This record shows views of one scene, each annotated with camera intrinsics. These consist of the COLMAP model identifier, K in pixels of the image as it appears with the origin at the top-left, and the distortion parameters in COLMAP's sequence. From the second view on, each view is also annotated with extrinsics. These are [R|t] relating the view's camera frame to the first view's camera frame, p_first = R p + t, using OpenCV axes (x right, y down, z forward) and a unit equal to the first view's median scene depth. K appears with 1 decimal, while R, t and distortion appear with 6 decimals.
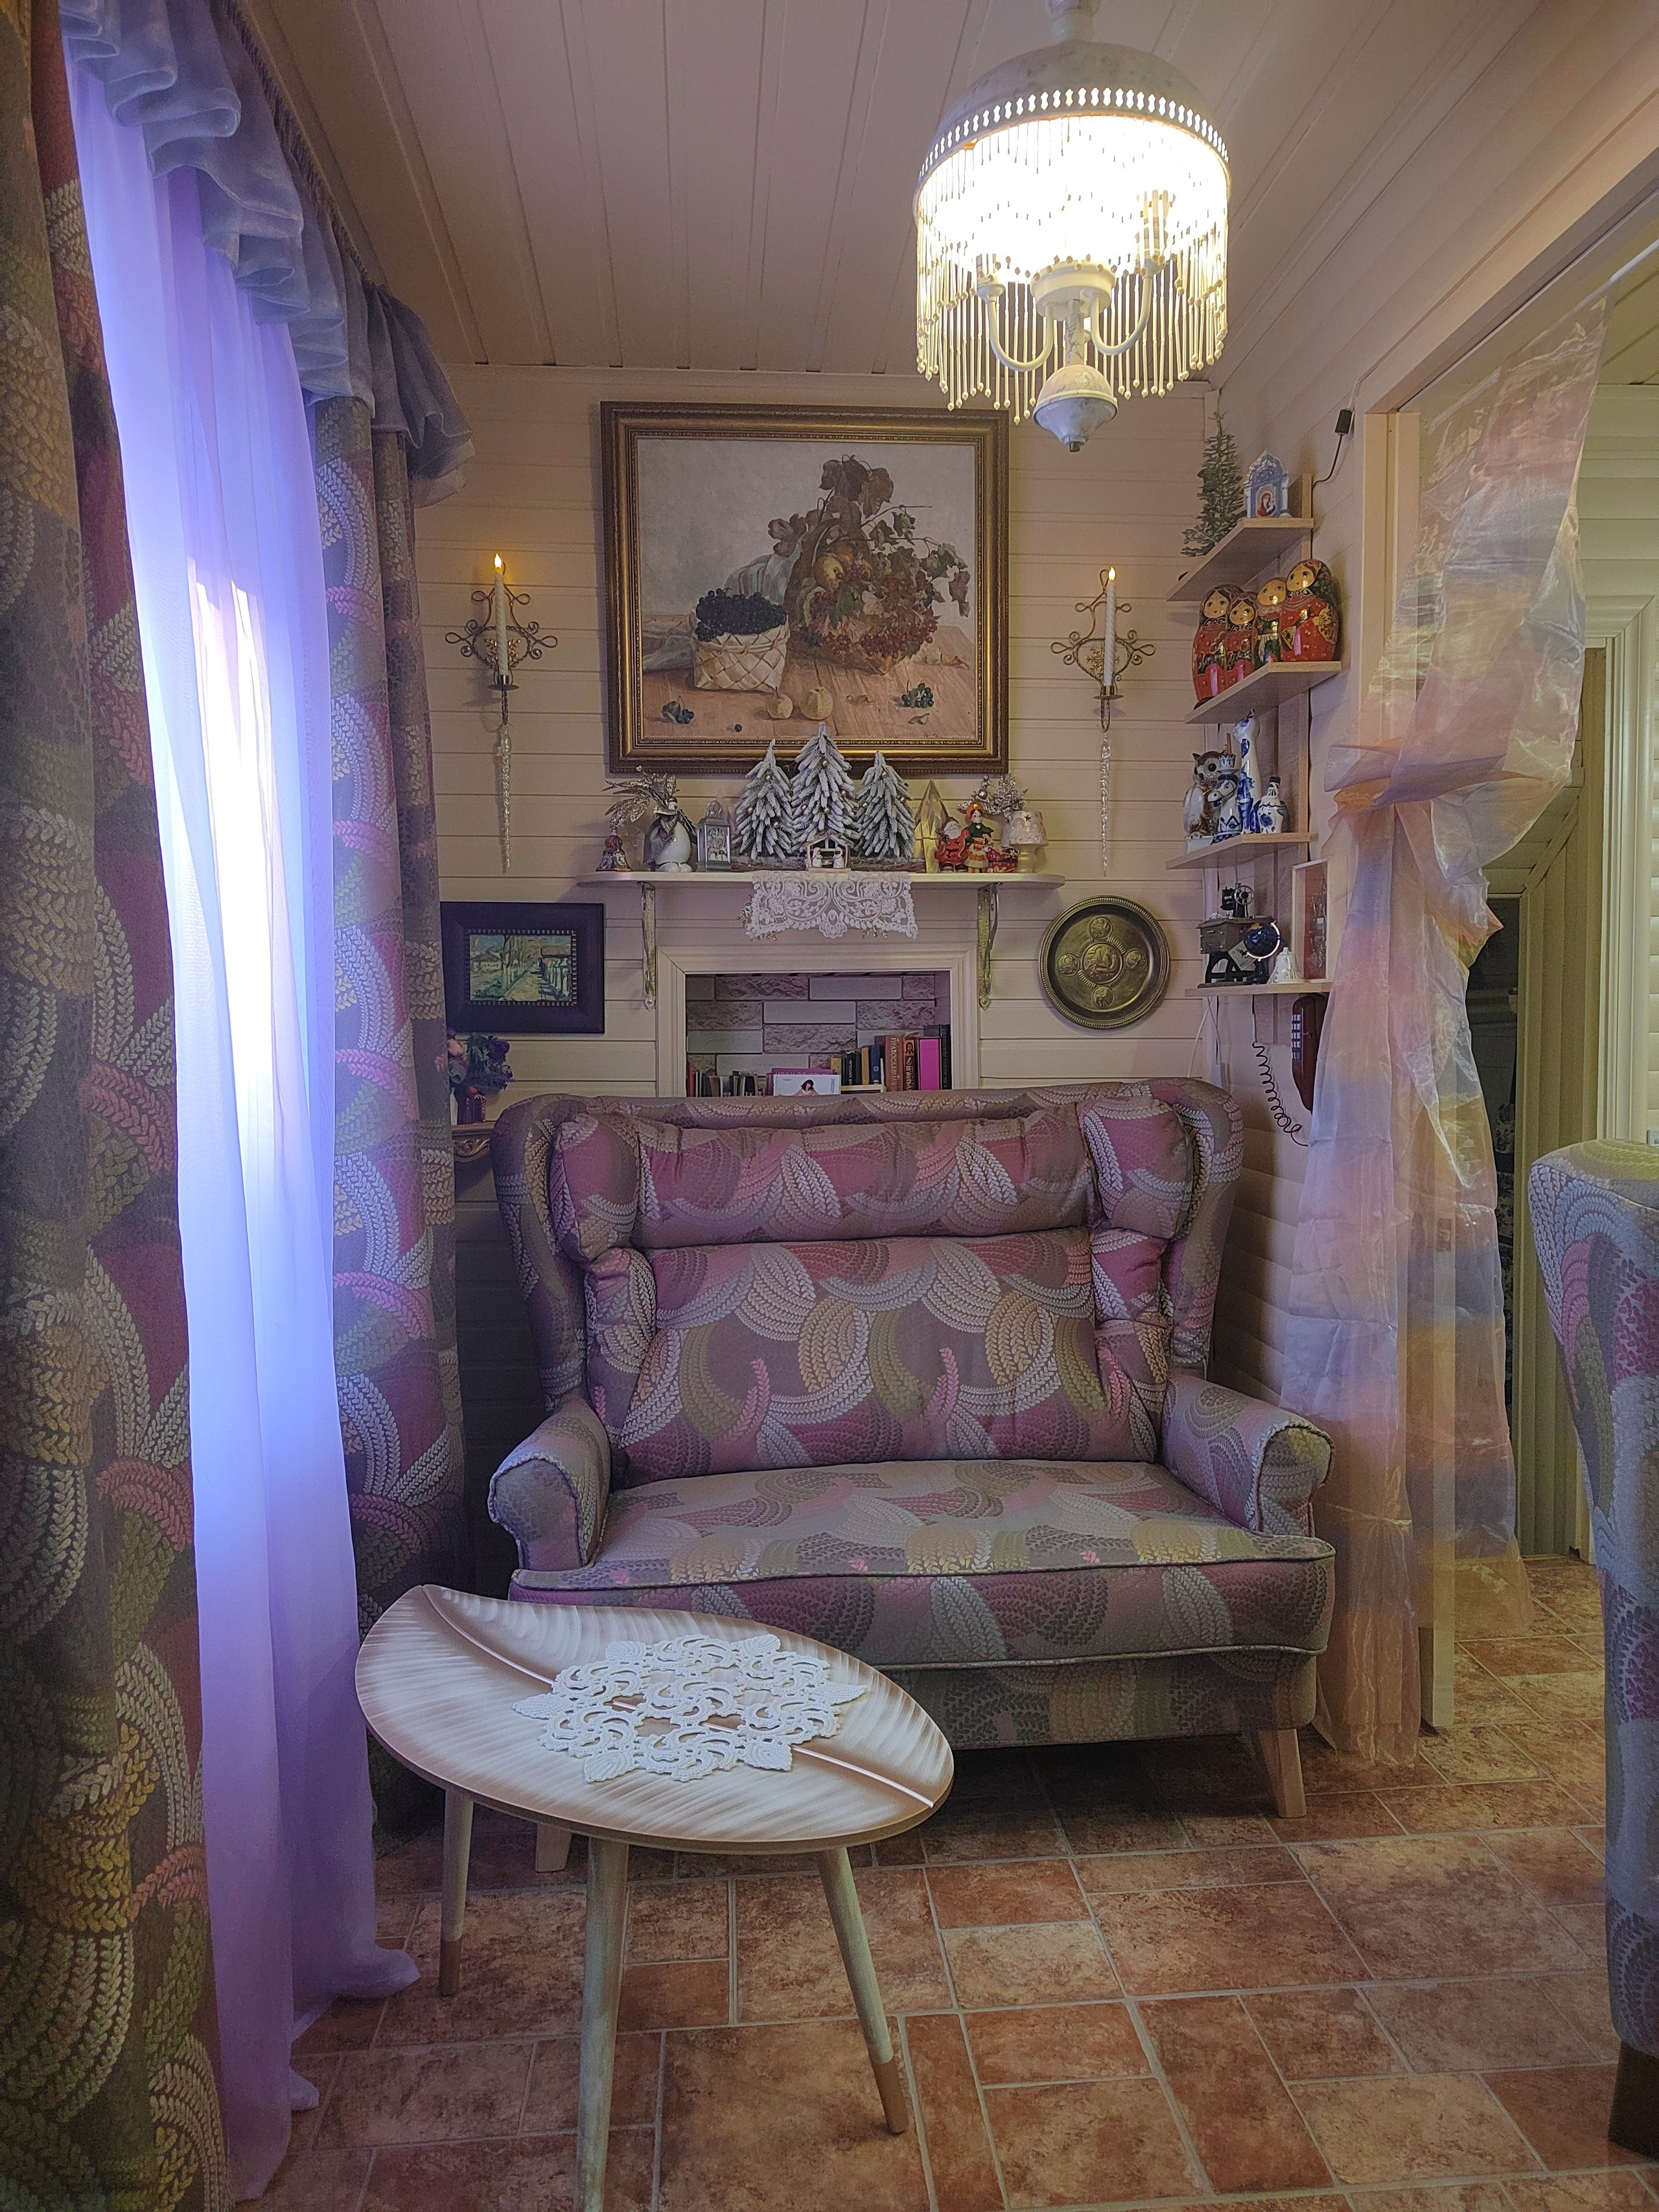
lens RADIAL K [[1492.9, 0, 829.6], [0, 1492.9, 1110.4], [0, 0, 1]] dist [0.042170, -0.023940]
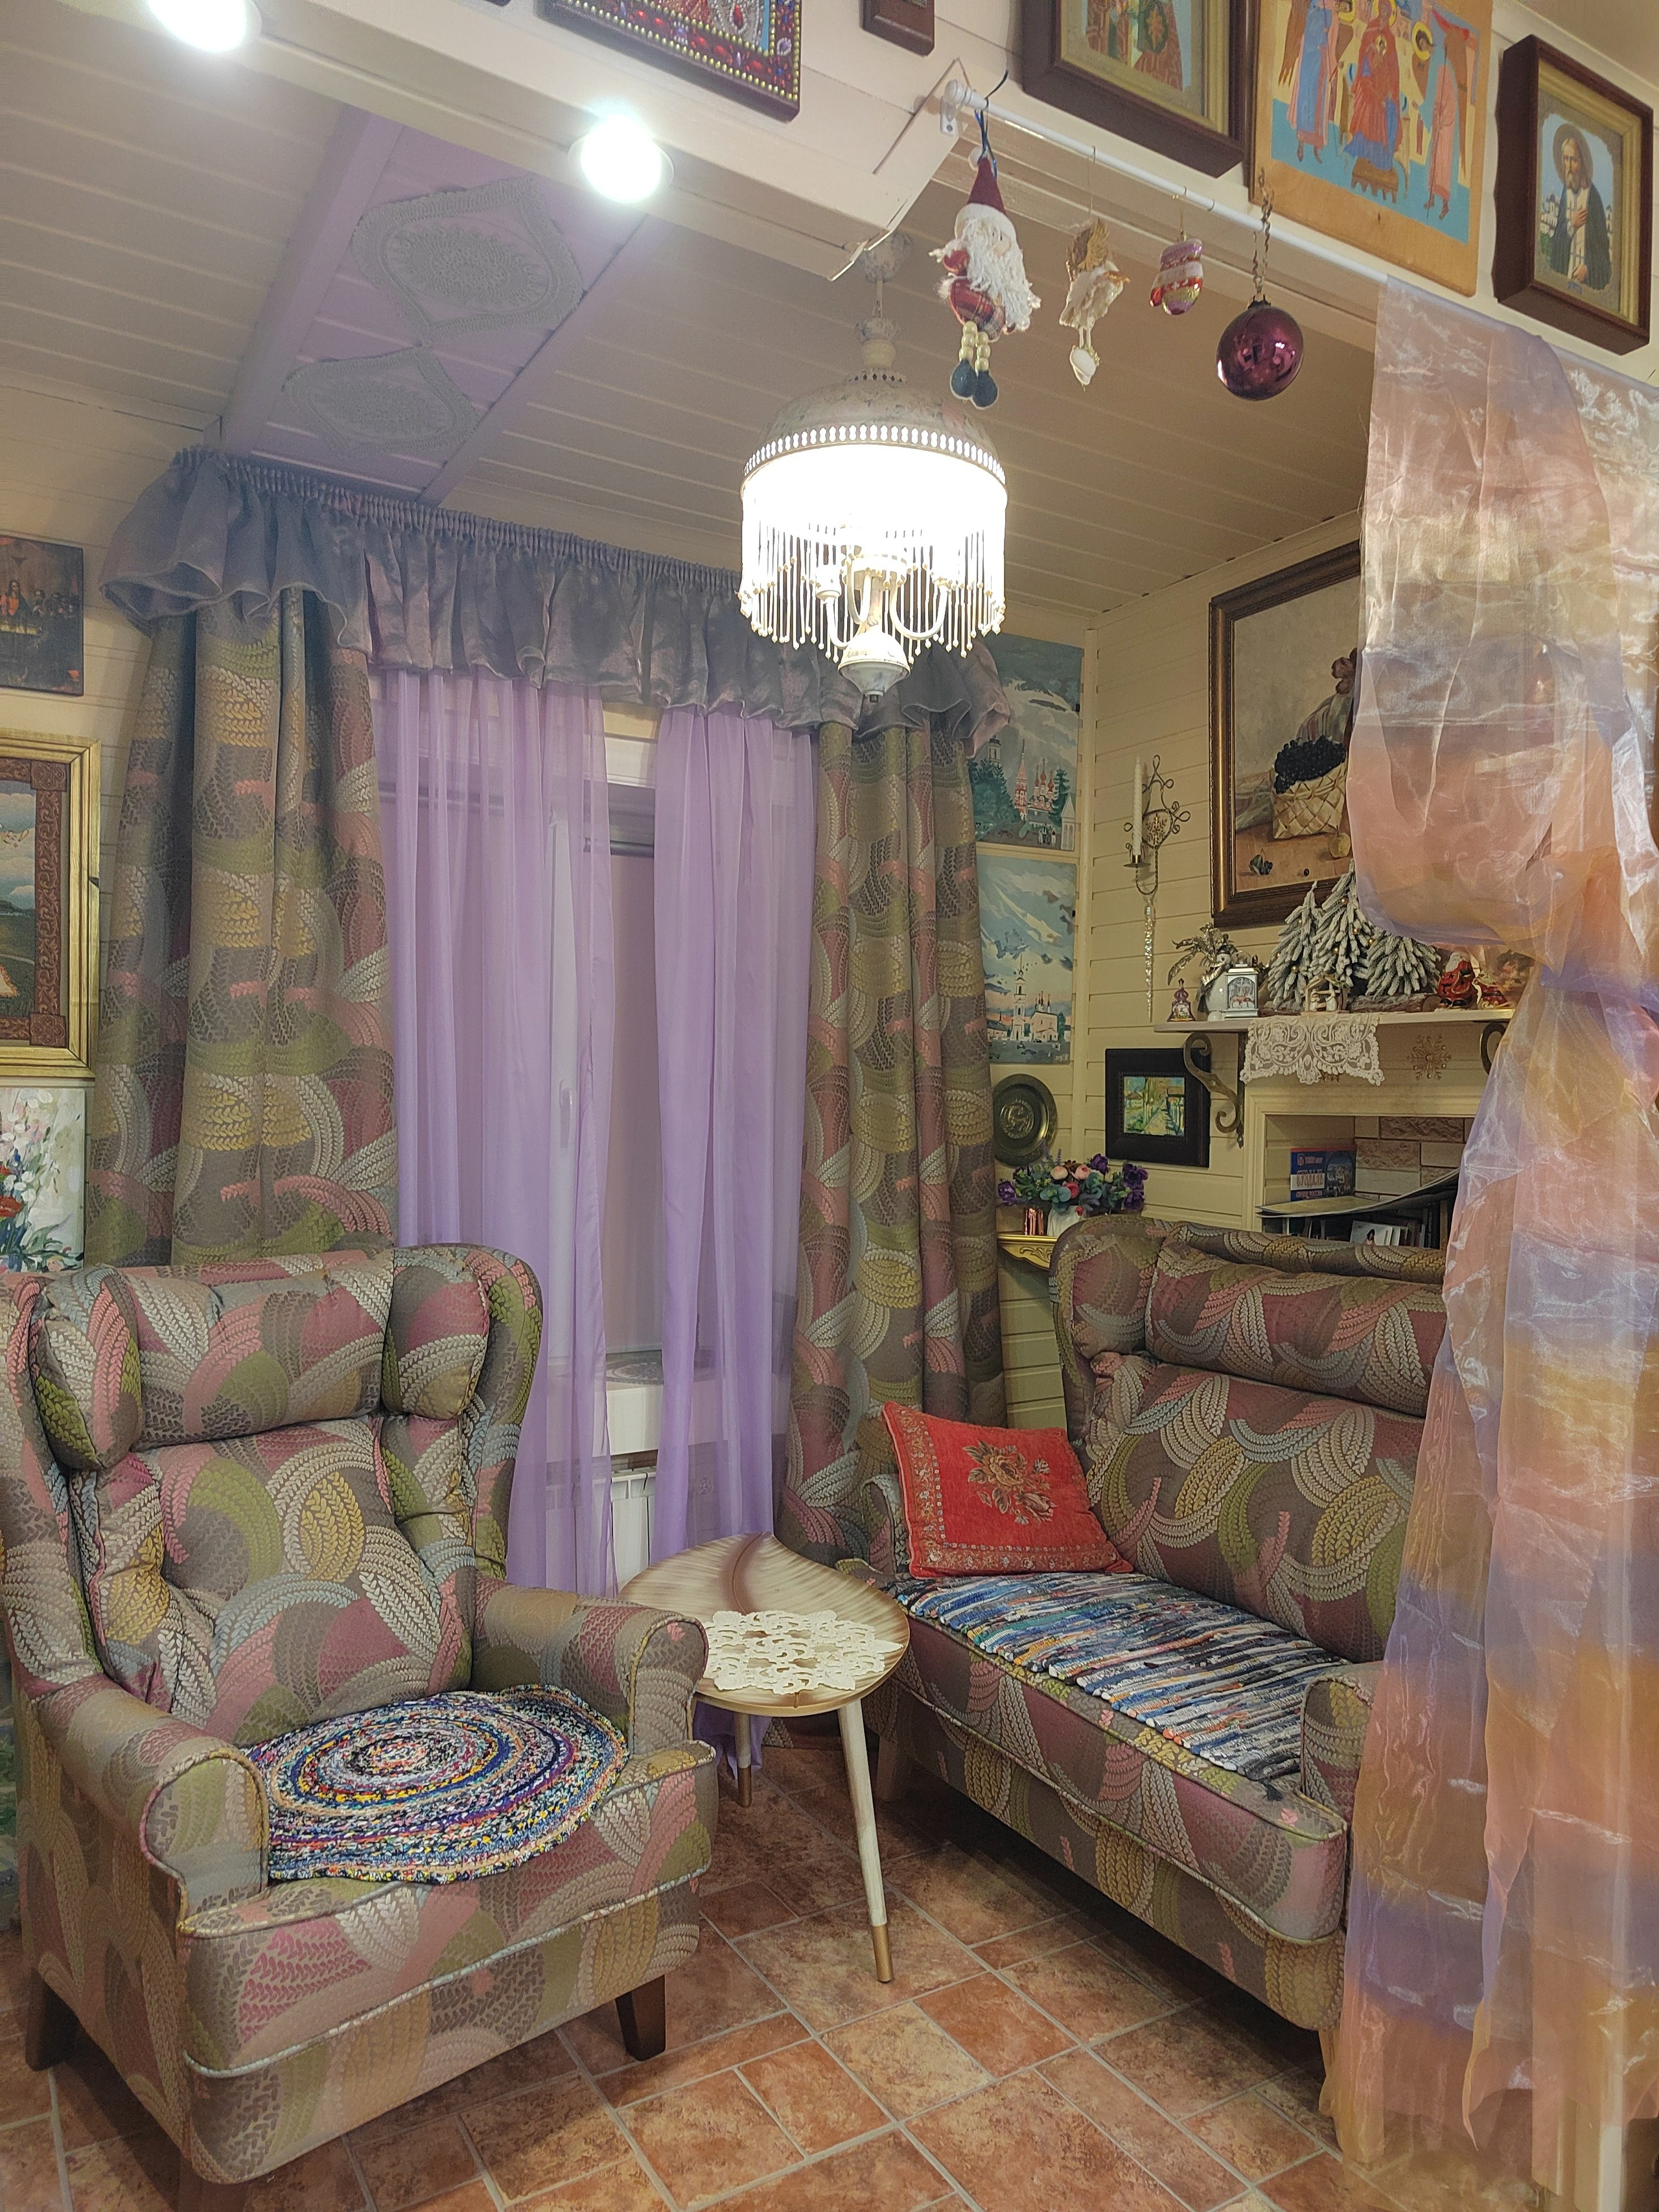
lens RADIAL K [[1492.9, 0, 832.1], [0, 1492.9, 1106.0], [0, 0, 1]] dist [0.042170, -0.023940]
pose [[0.451264, 0.020820, -0.892148, 0.698621], [-0.069250, 0.997530, -0.011749, -0.065532], [0.889700, 0.067083, 0.451591, 0.275579]]
